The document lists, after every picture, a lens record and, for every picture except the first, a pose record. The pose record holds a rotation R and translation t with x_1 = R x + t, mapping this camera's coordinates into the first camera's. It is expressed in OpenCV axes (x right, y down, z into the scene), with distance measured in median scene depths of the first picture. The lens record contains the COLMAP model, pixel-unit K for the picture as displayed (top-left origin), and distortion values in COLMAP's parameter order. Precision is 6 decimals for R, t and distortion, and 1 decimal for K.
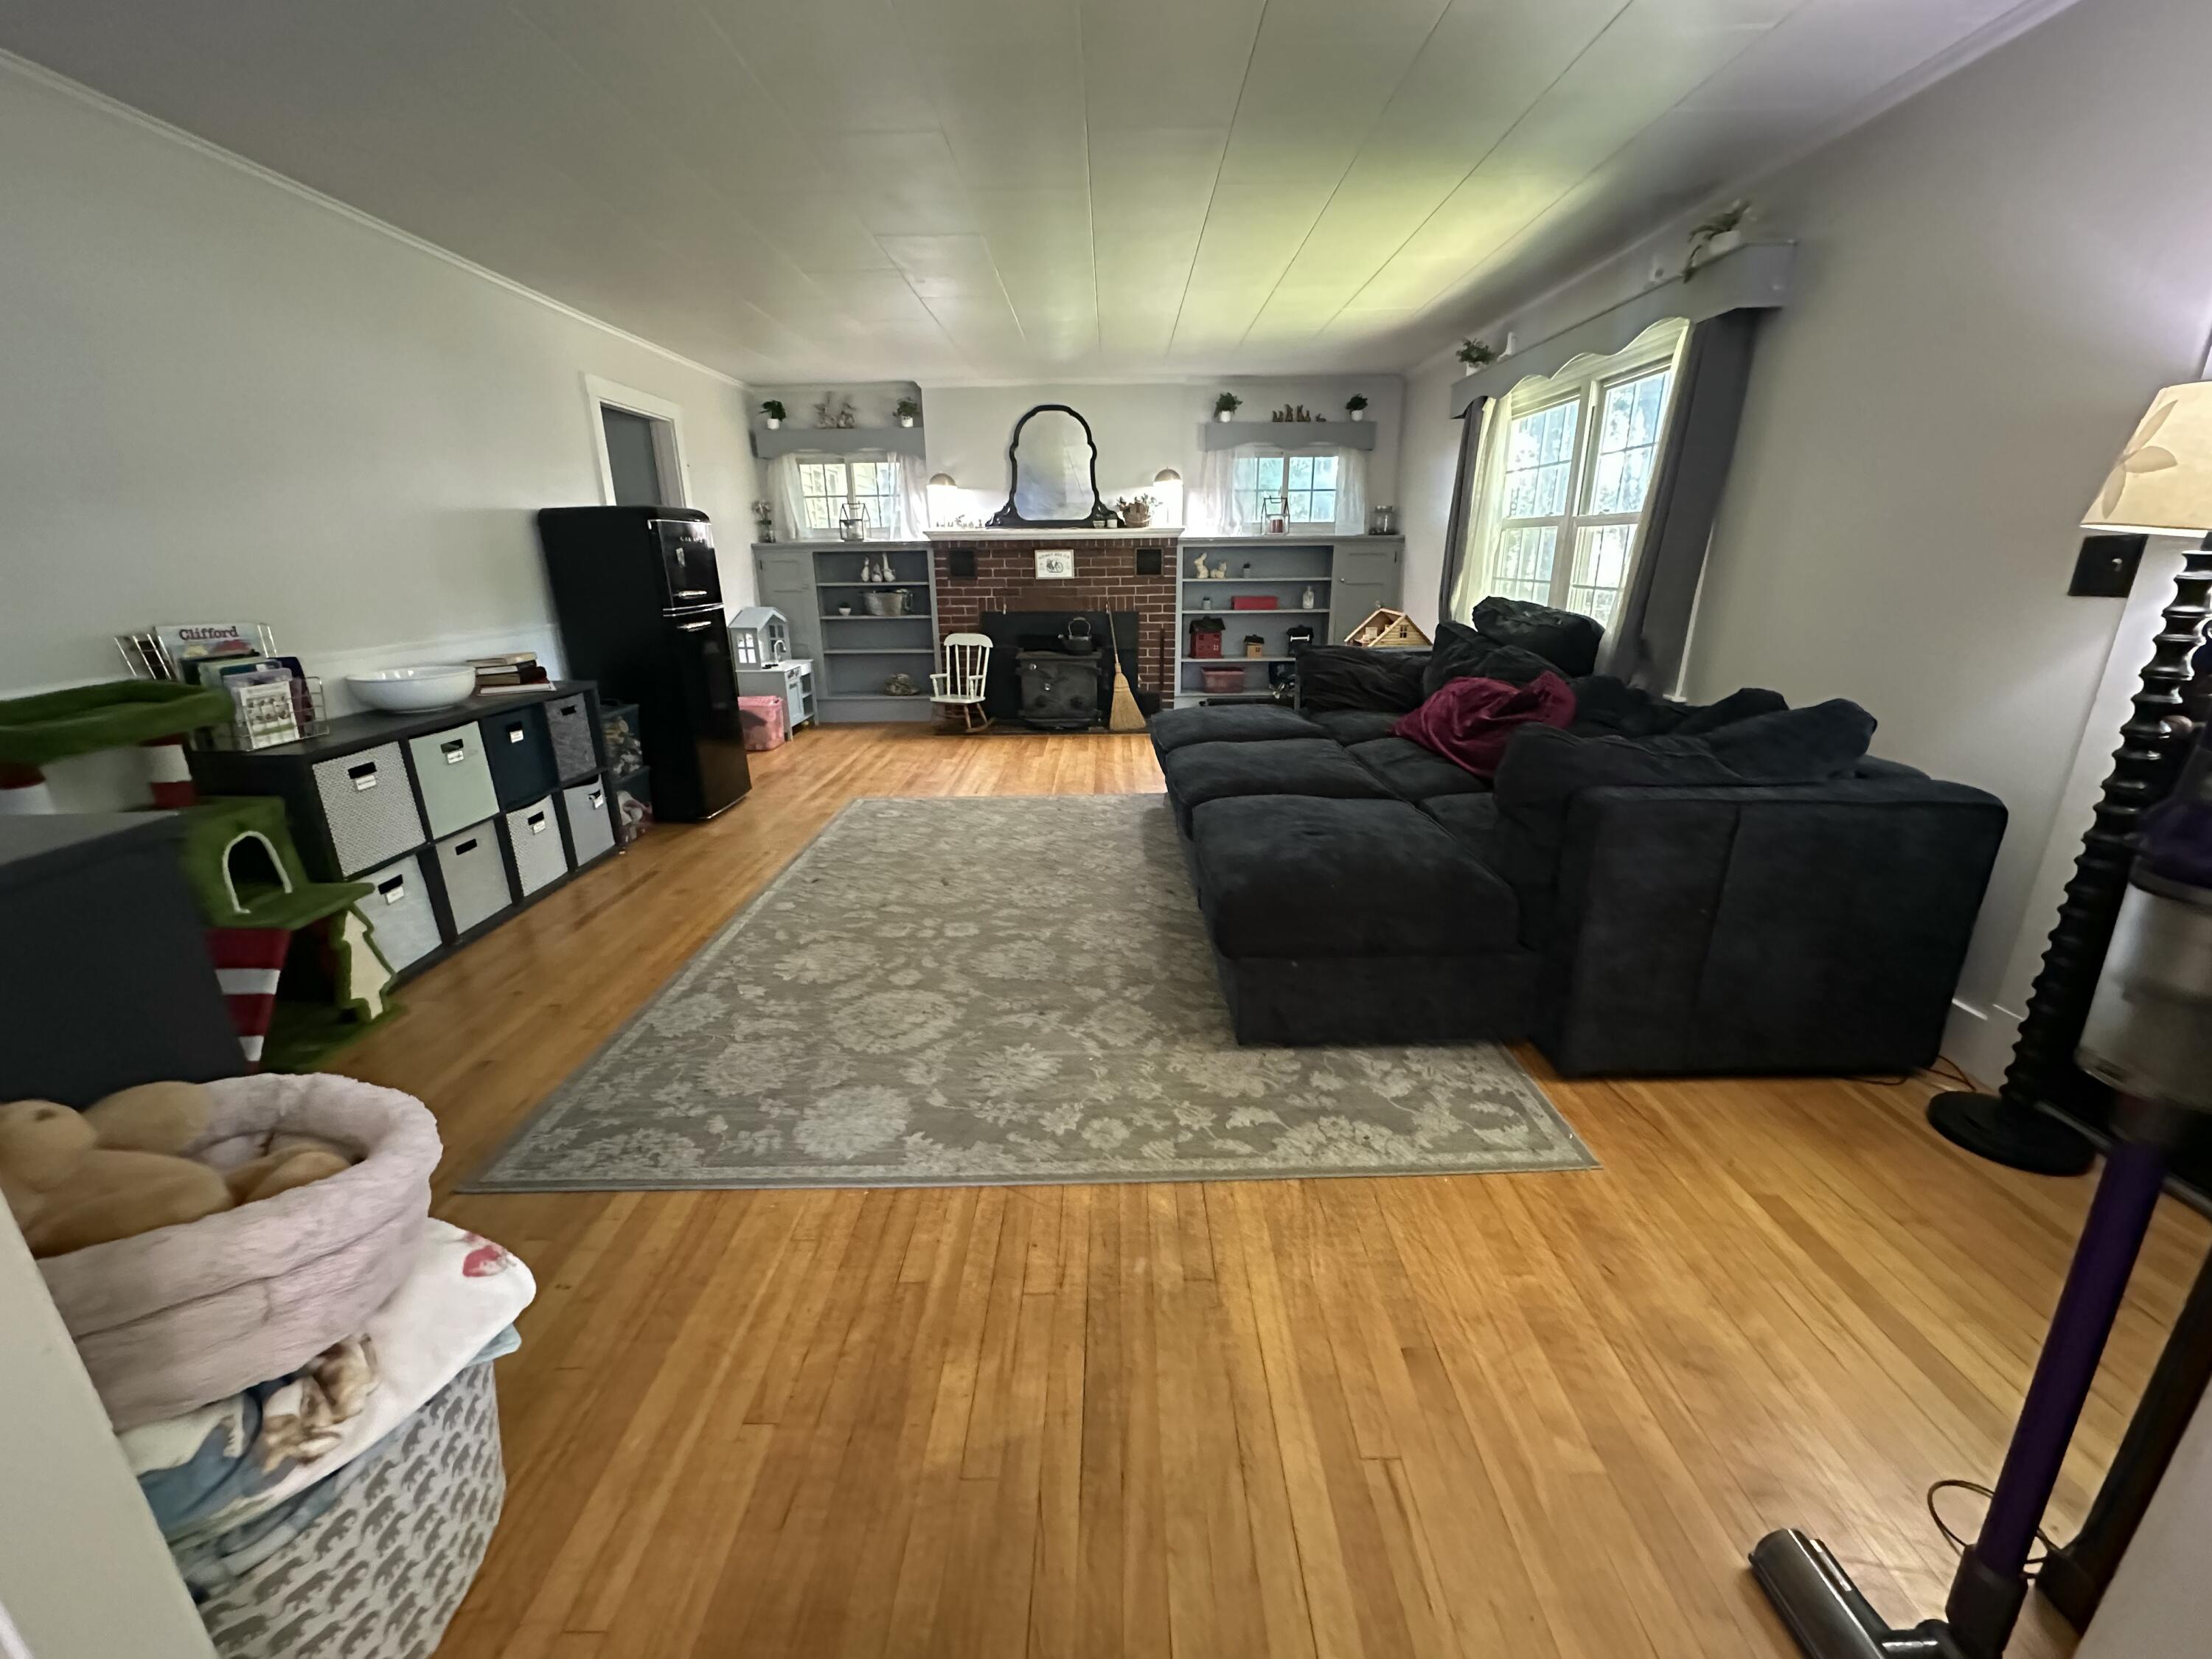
lens RADIAL K [[879.9, 0, 1106.0], [0, 879.9, 829.5], [0, 0, 1]] dist [-0.000569, -0.000206]
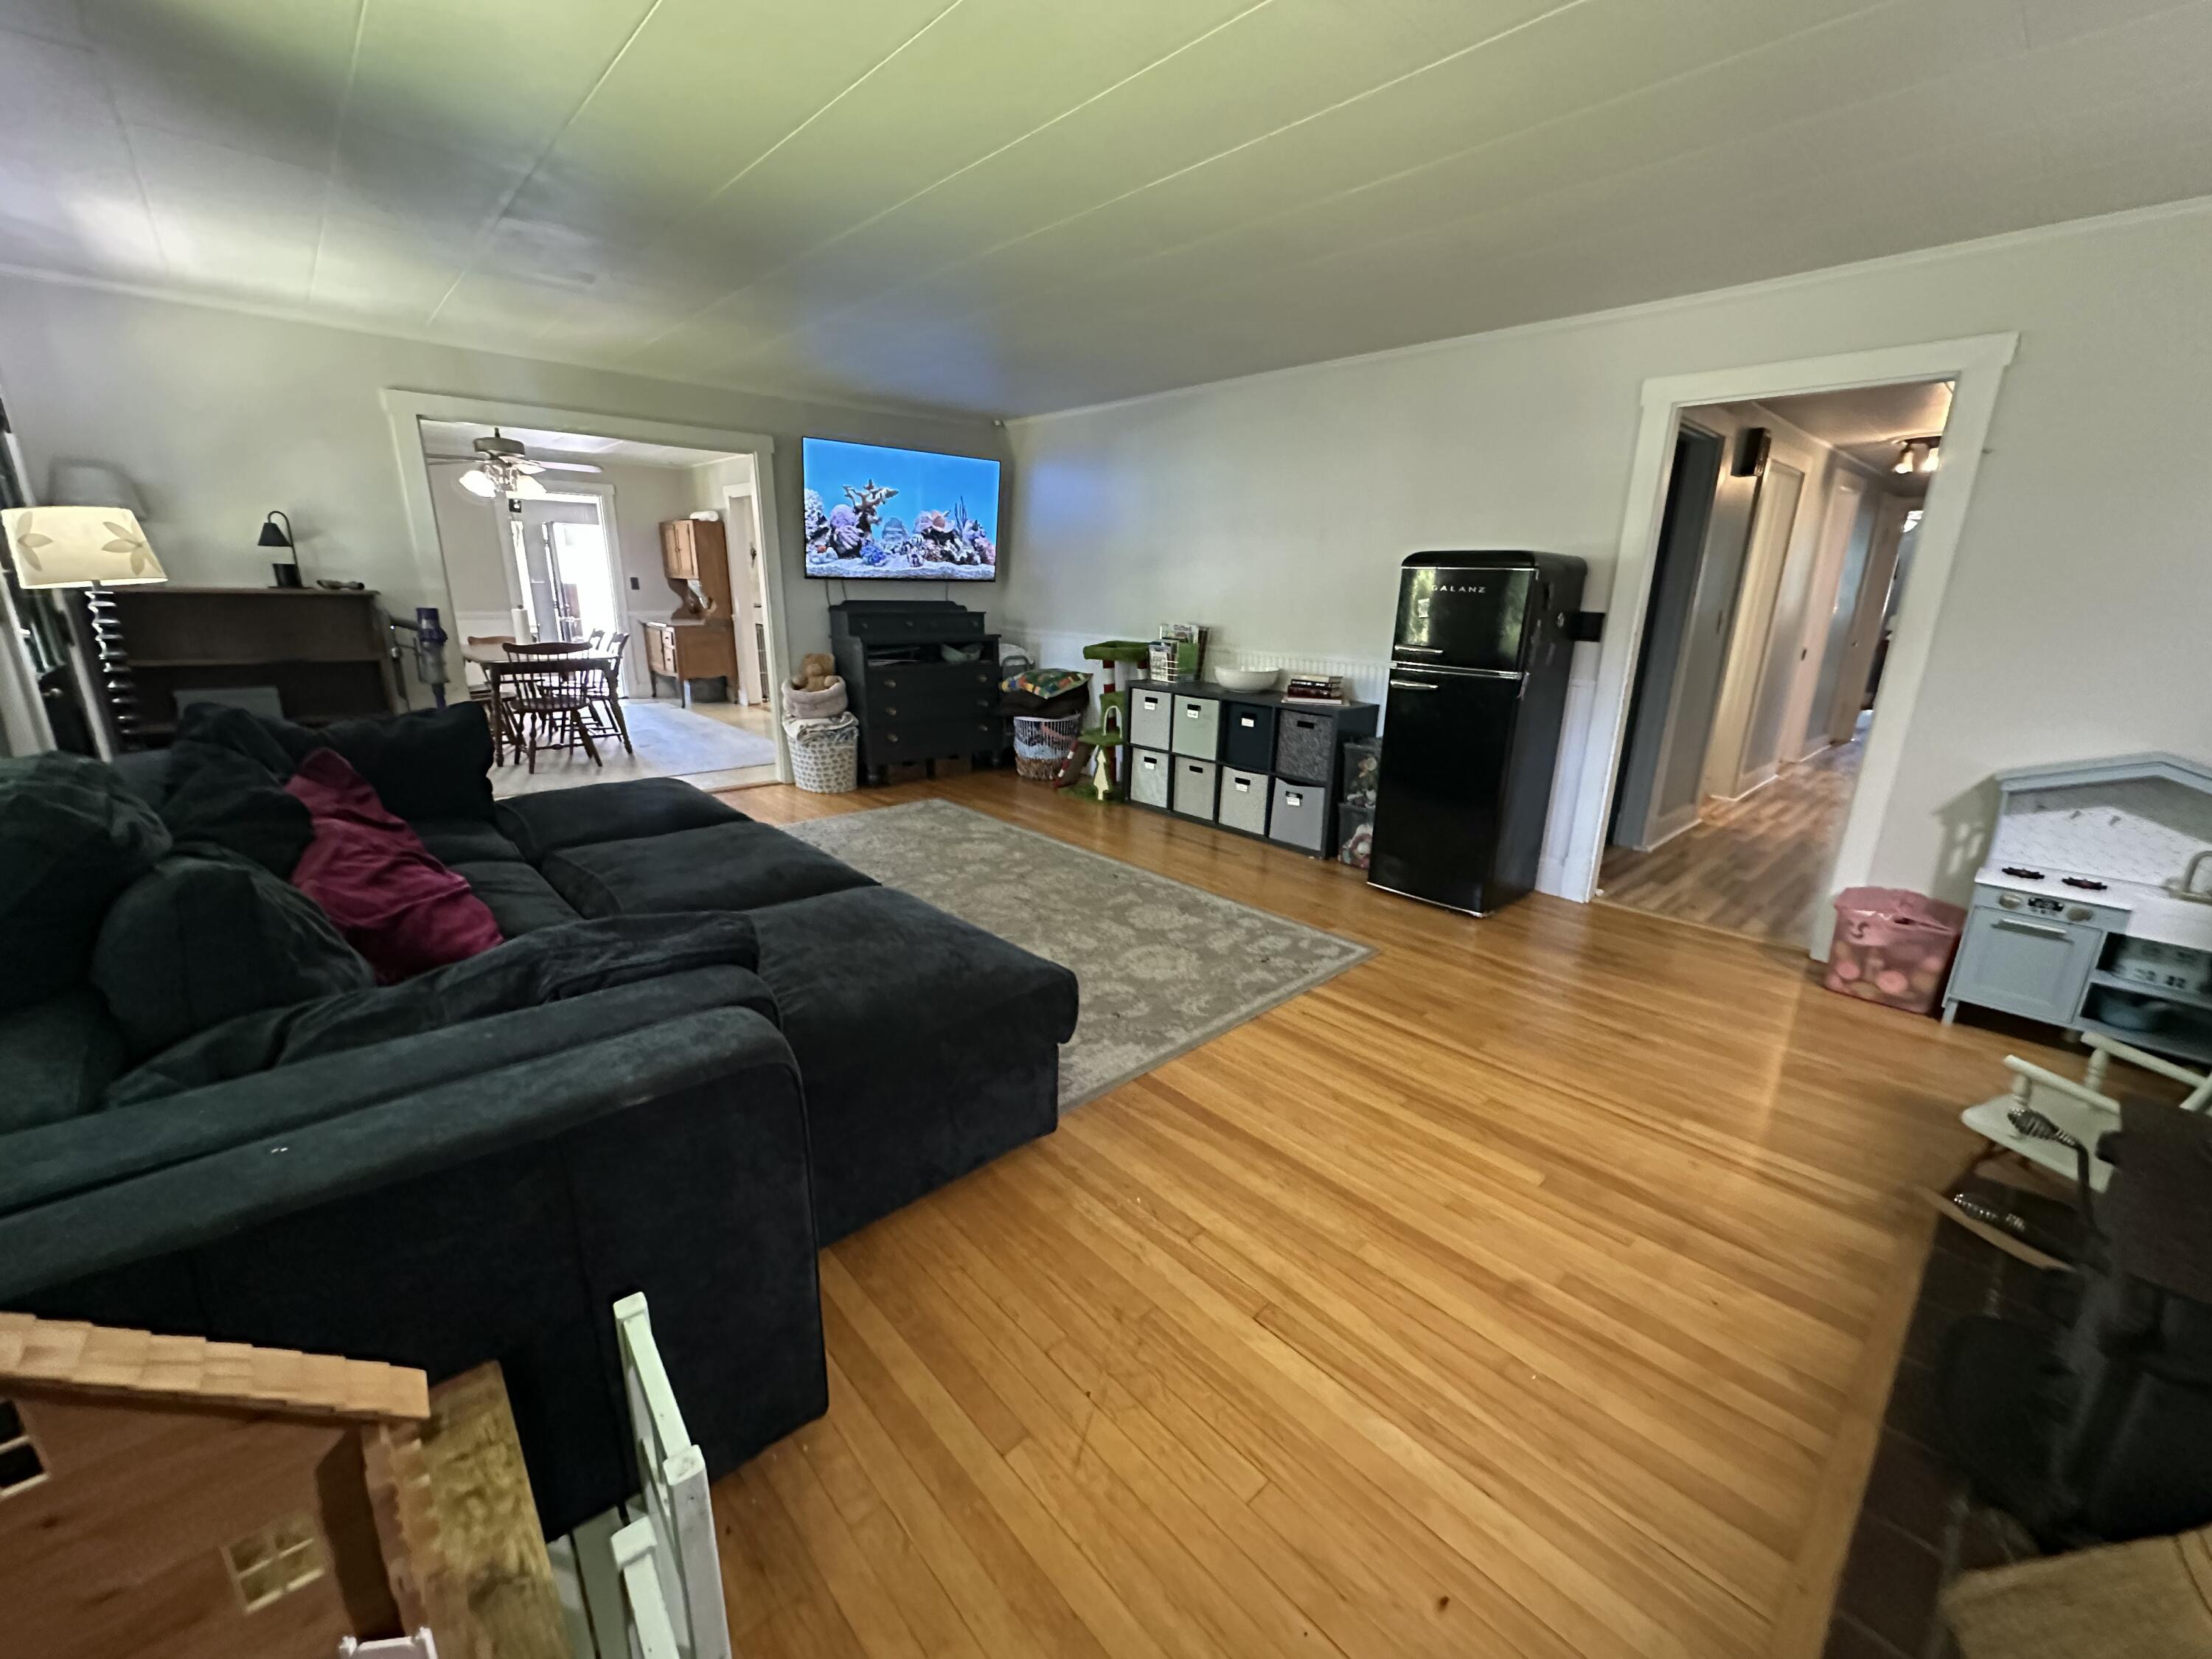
lens RADIAL K [[879.9, 0, 1106.0], [0, 879.9, 829.5], [0, 0, 1]] dist [-0.000569, -0.000206]
pose [[-0.729705, 0.182805, -0.658872, 0.467116], [-0.219433, 0.850023, 0.478863, -0.590894], [0.647595, 0.494007, -0.580153, 1.765167]]
